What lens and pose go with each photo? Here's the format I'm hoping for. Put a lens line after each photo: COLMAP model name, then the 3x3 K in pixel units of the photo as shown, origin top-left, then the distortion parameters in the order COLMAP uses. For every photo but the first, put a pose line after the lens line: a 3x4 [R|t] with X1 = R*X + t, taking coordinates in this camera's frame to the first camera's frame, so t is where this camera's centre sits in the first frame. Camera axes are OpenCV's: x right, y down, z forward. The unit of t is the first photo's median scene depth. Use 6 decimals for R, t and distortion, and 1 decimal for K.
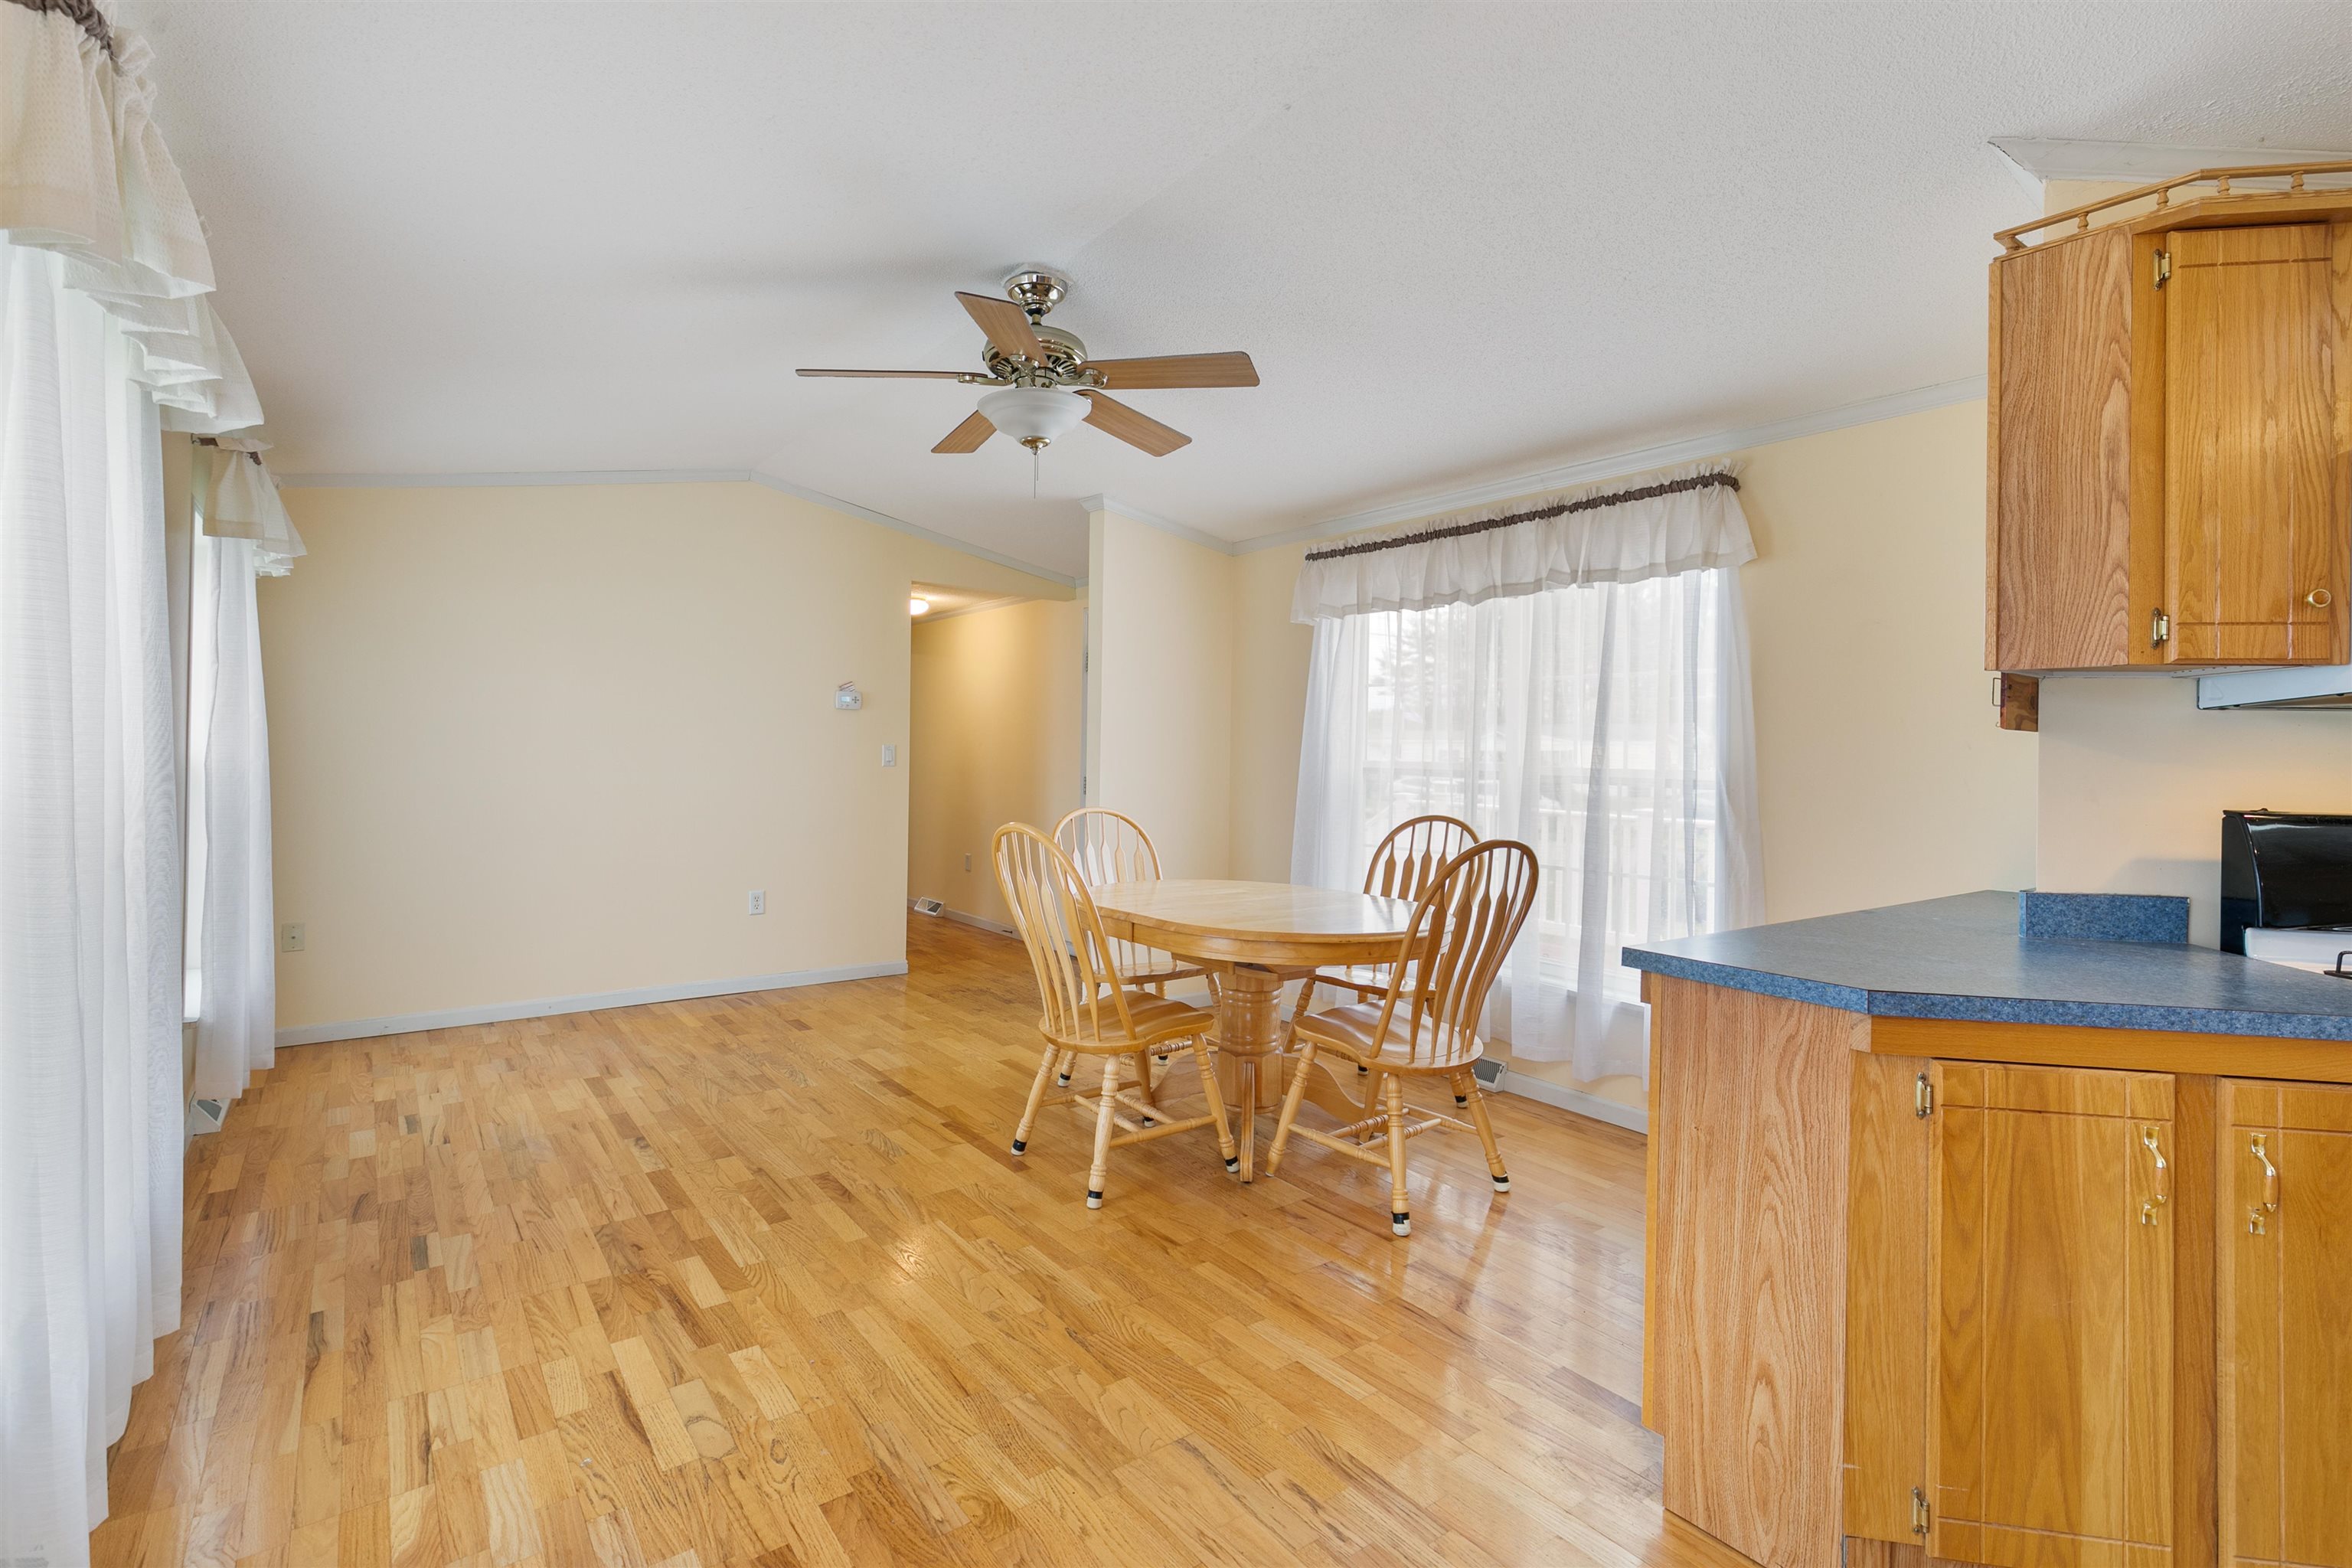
lens RADIAL K [[1090.4, 0, 1180.6], [0, 1090.4, 747.4], [0, 0, 1]] dist [0.006955, 0.000144]
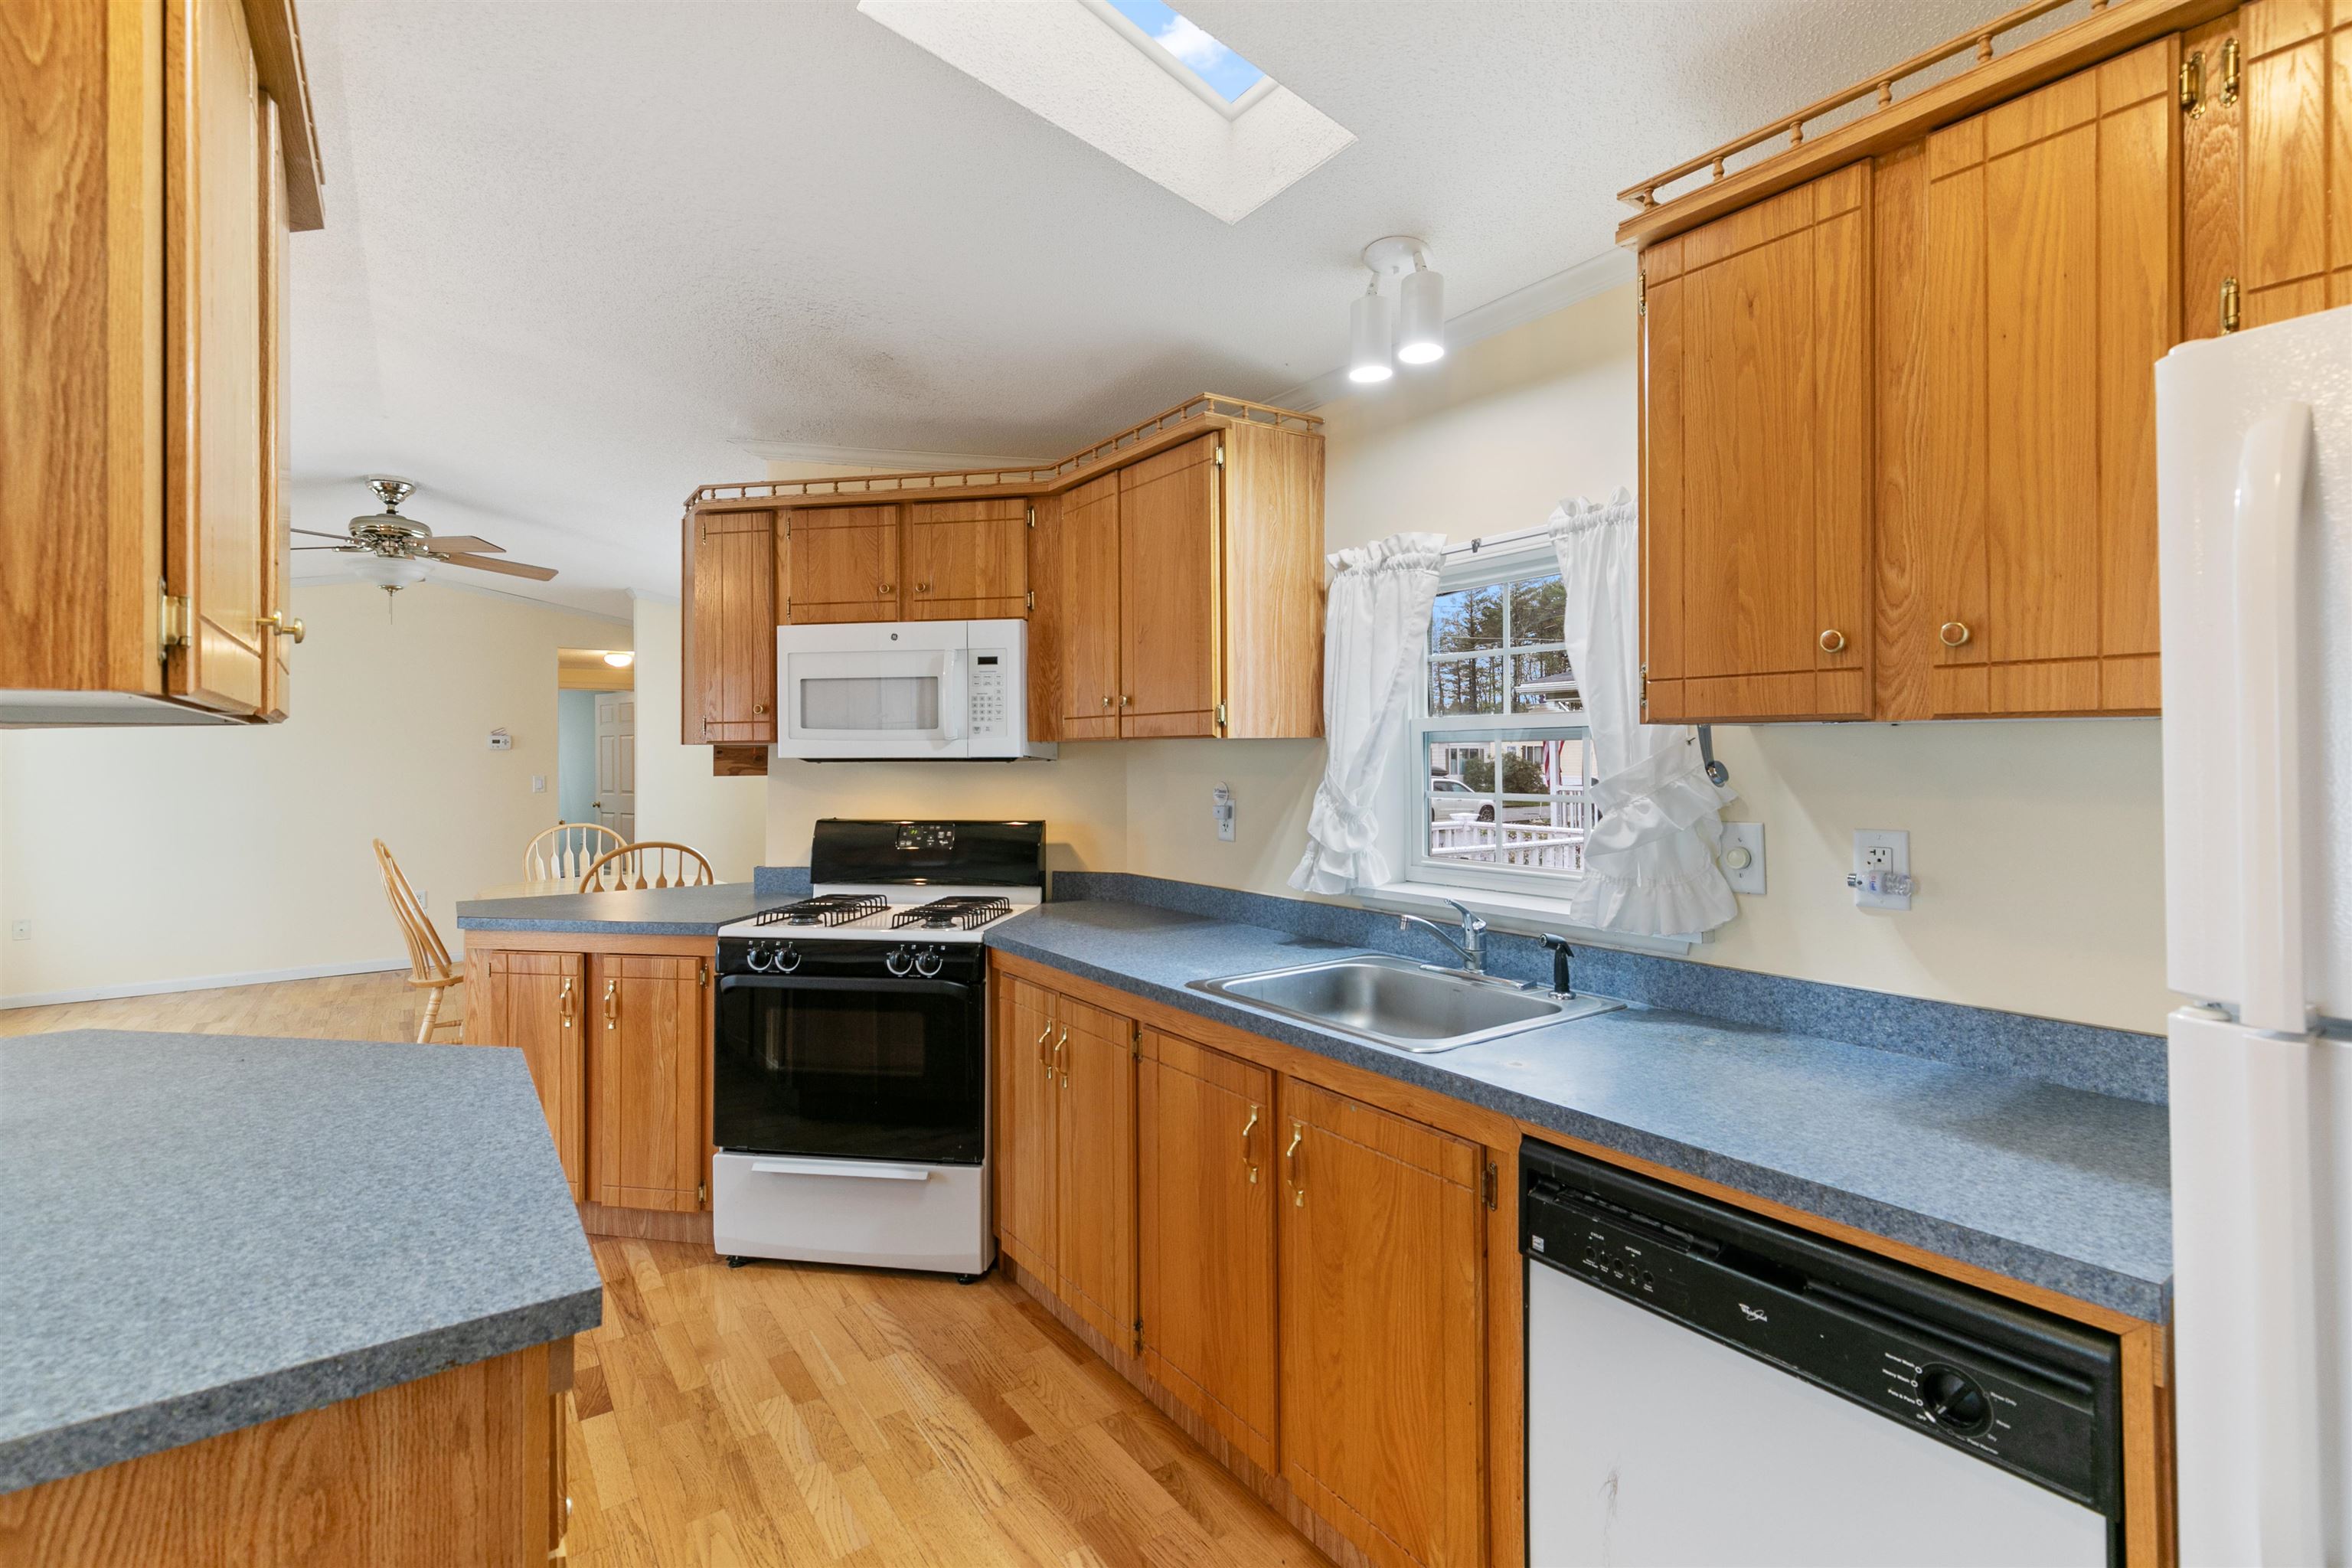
lens RADIAL K [[1070.7, 0, 1172.6], [0, 1070.7, 742.0], [0, 0, 1]] dist [0.005146, 0.000404]
pose [[0.998998, -0.025424, -0.036827, 1.484978], [0.025141, 0.999651, -0.008135, -0.037073], [0.037021, 0.007201, 0.999289, -0.681788]]
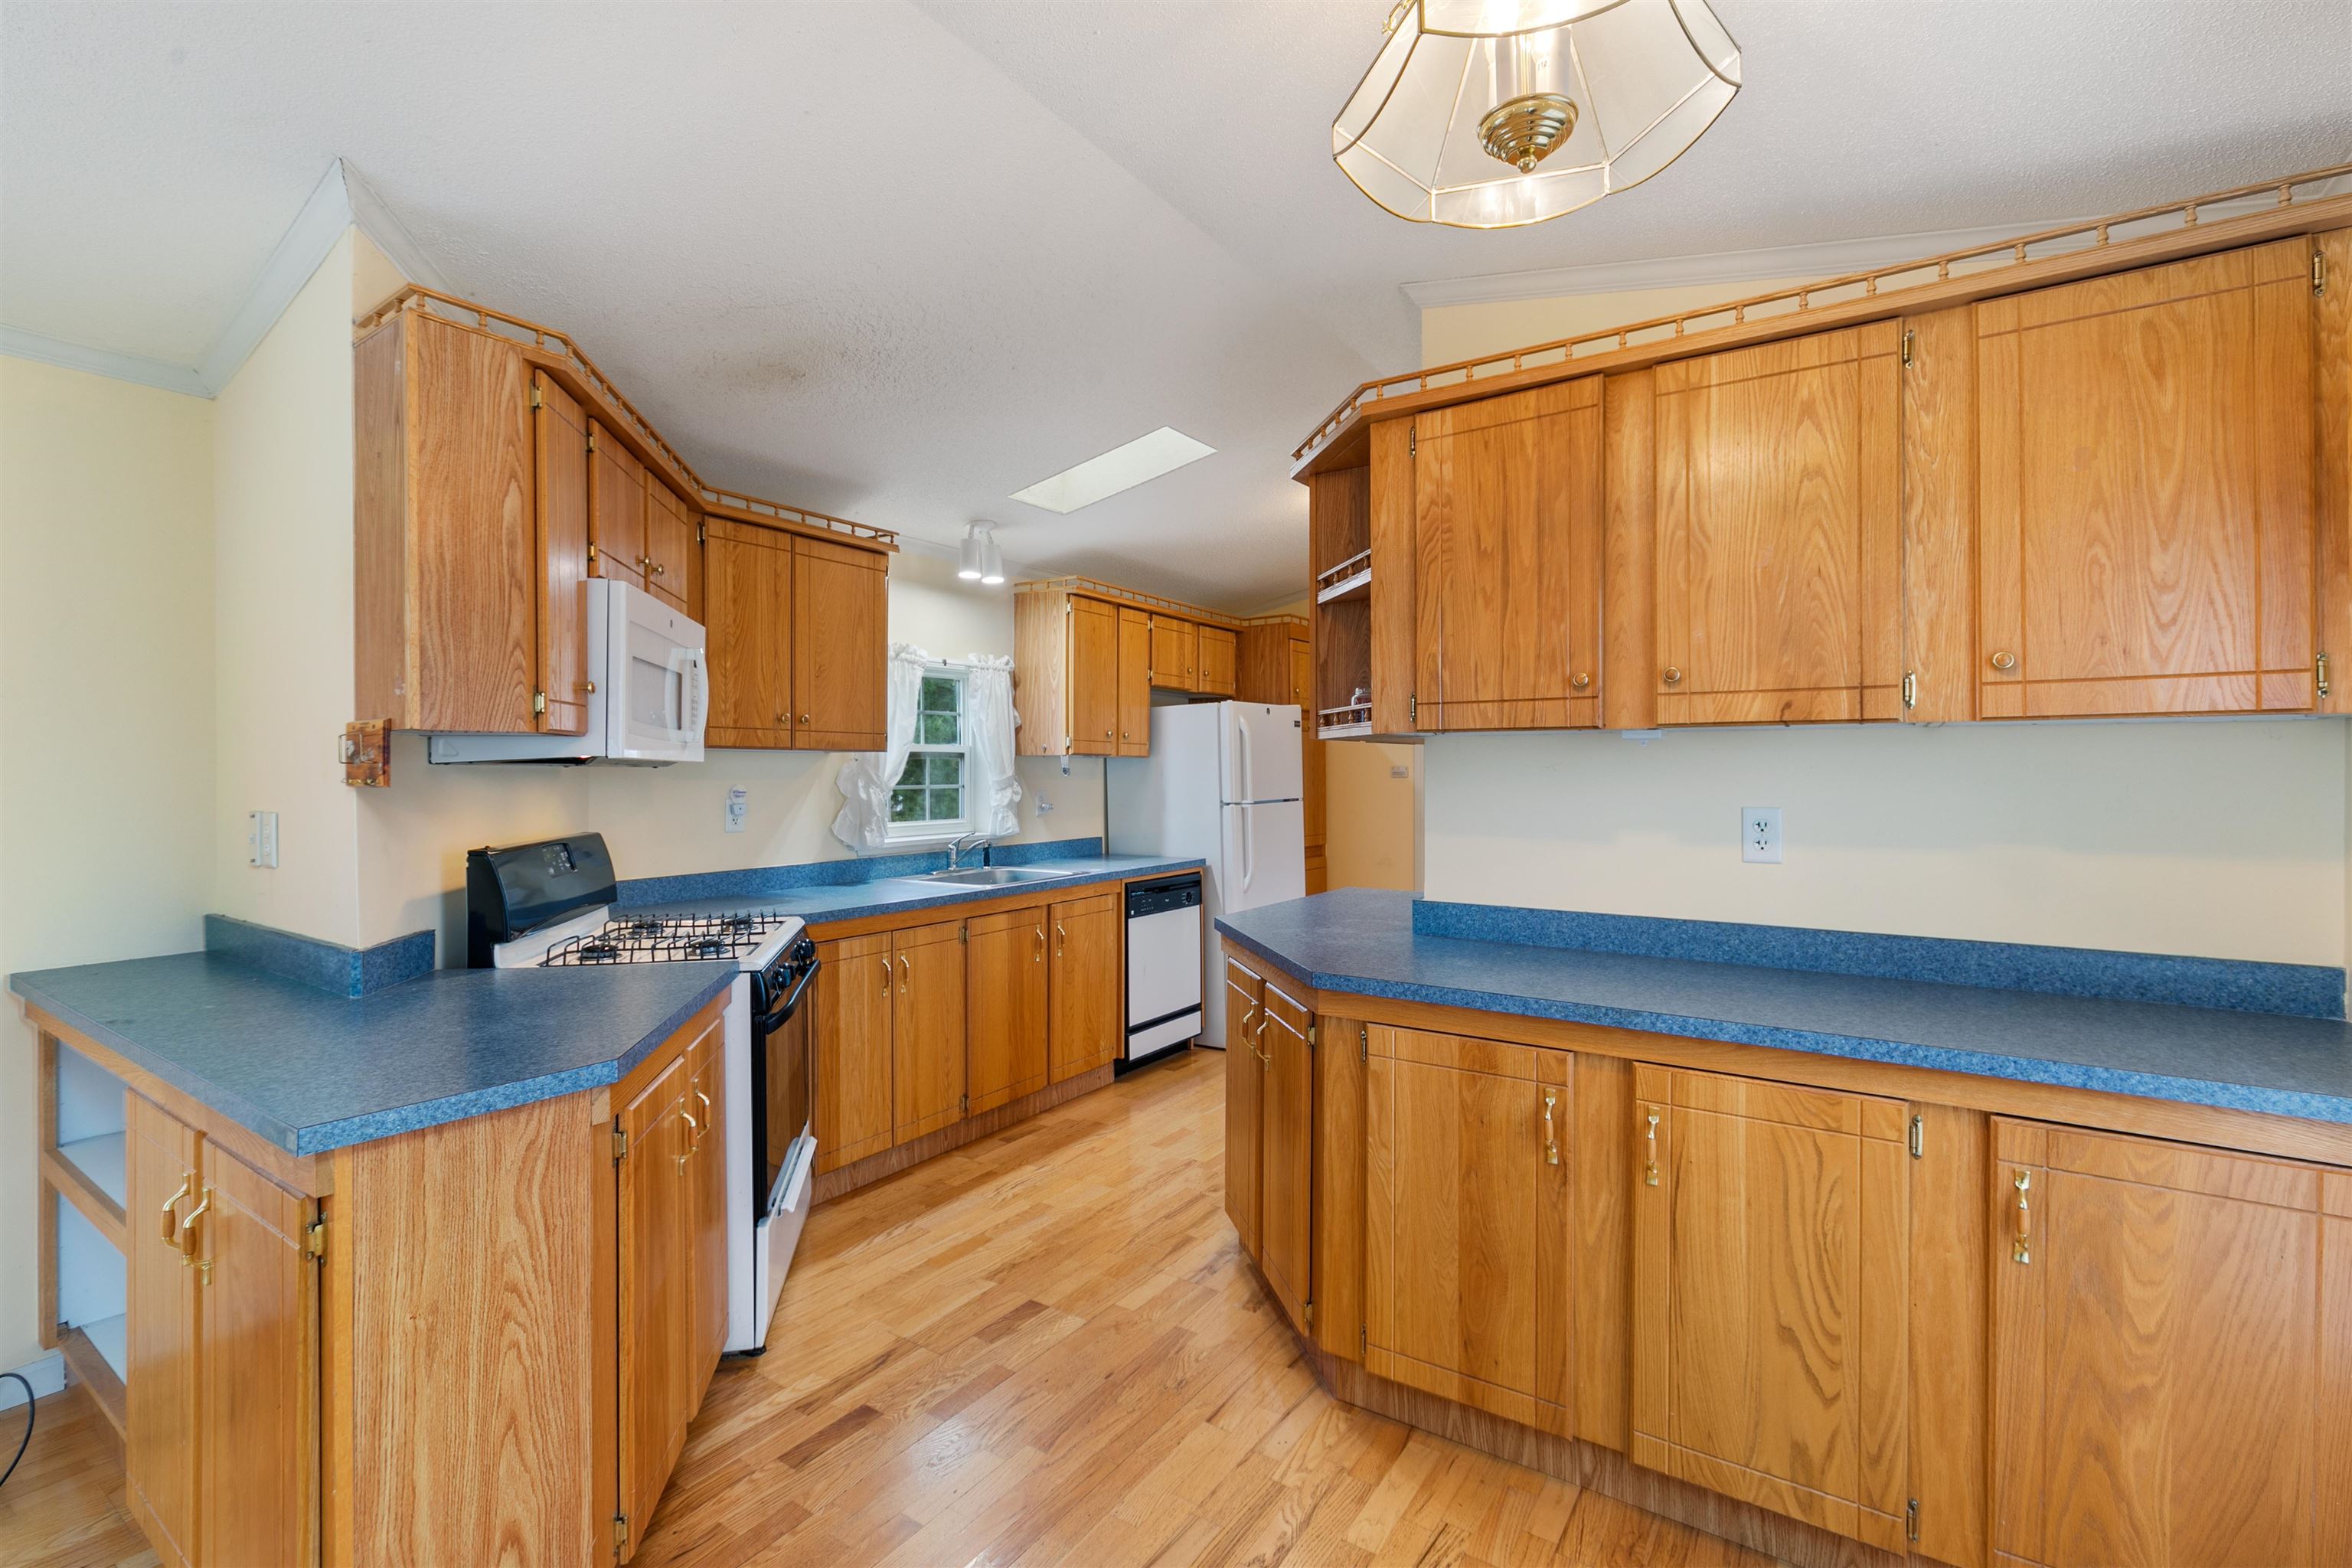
lens RADIAL K [[1056.3, 0, 1135.5], [0, 1056.3, 773.5], [0, 0, 1]] dist [0.004393, 0.000322]
pose [[-0.305498, -0.018082, 0.952021, -0.334458], [-0.005002, 0.999836, 0.017385, -0.046563], [-0.952180, 0.000549, -0.305538, 0.622064]]
